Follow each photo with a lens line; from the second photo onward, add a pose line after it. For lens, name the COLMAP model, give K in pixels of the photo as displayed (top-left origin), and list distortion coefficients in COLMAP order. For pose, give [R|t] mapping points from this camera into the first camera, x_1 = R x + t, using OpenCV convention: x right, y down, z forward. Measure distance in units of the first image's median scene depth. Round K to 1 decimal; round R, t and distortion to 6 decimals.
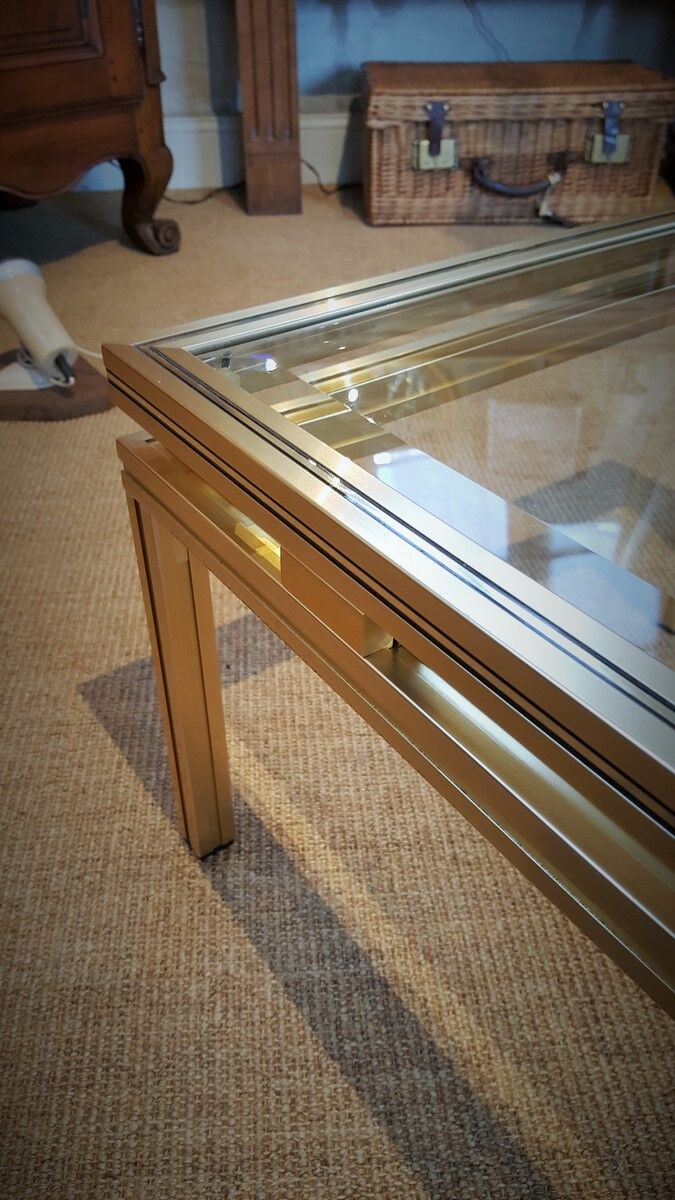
lens RADIAL K [[896.5, 0, 307.3], [0, 896.5, 601.5], [0, 0, 1]] dist [0.011049, -0.049234]
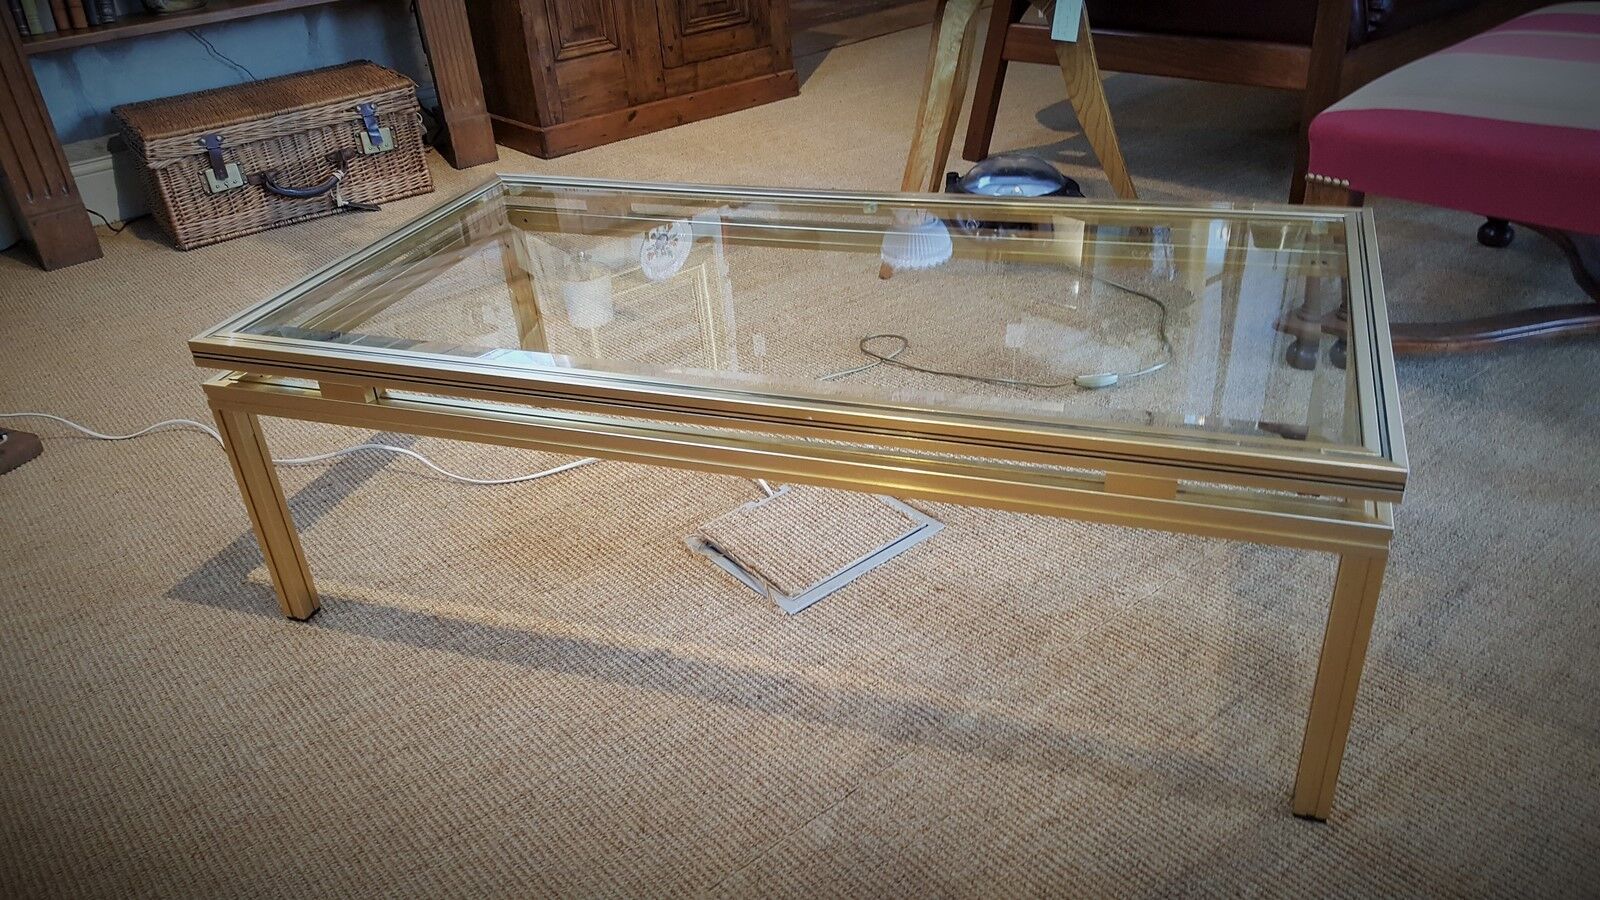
lens RADIAL K [[1195.4, 0, 800.0], [0, 1195.4, 450.0], [0, 0, 1]] dist [0.011049, -0.049234]
pose [[0.799796, -0.321847, 0.506696, -0.138571], [0.400514, 0.914866, -0.051081, 0.161084], [-0.447118, 0.243793, 0.860610, -0.485976]]
